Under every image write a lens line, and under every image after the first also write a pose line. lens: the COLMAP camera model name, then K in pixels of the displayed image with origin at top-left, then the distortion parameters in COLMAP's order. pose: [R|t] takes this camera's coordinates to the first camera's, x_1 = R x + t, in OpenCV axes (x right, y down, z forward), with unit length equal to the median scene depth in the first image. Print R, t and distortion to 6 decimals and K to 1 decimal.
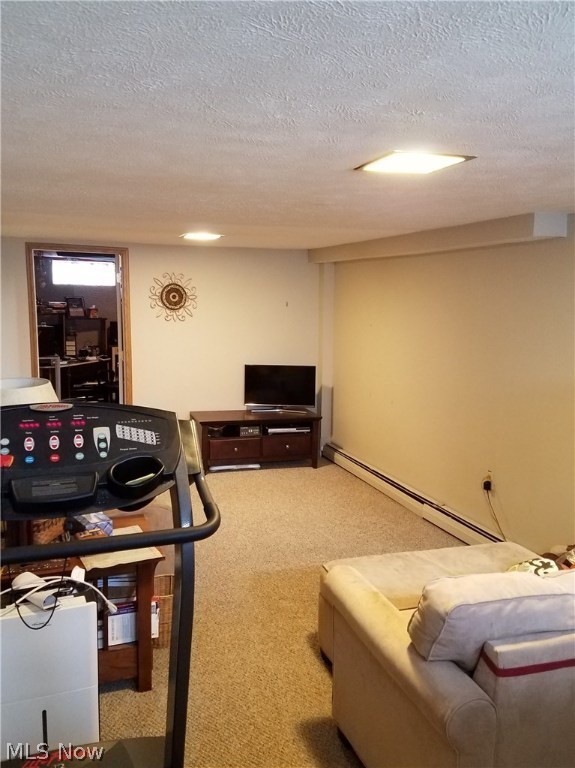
lens RADIAL K [[578.4, 0, 287.5], [0, 578.4, 384.0], [0, 0, 1]] dist [0.165778, 0.000538]
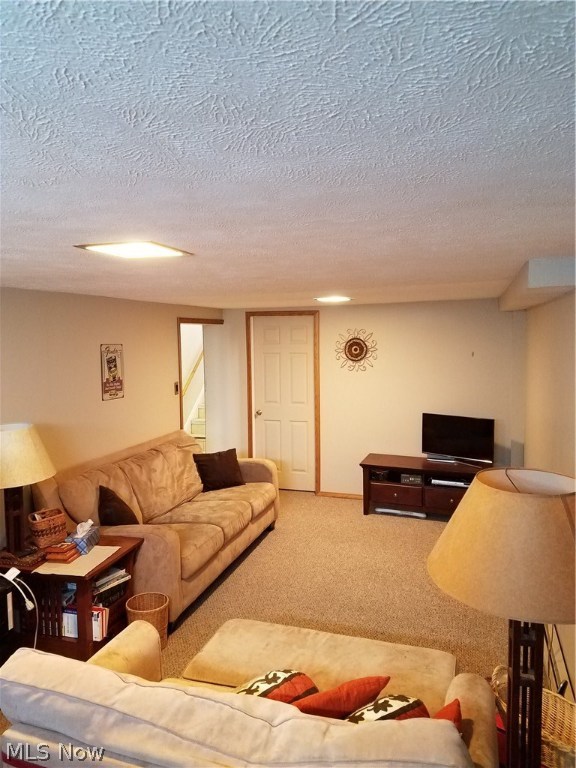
lens RADIAL K [[523.2, 0, 288.0], [0, 523.2, 384.0], [0, 0, 1]] dist [0.087063, -0.002438]
pose [[0.830374, 0.025748, -0.556611, 0.261687], [-0.062308, 0.996957, -0.046835, -0.028101], [0.553712, 0.073572, 0.829452, 0.096599]]
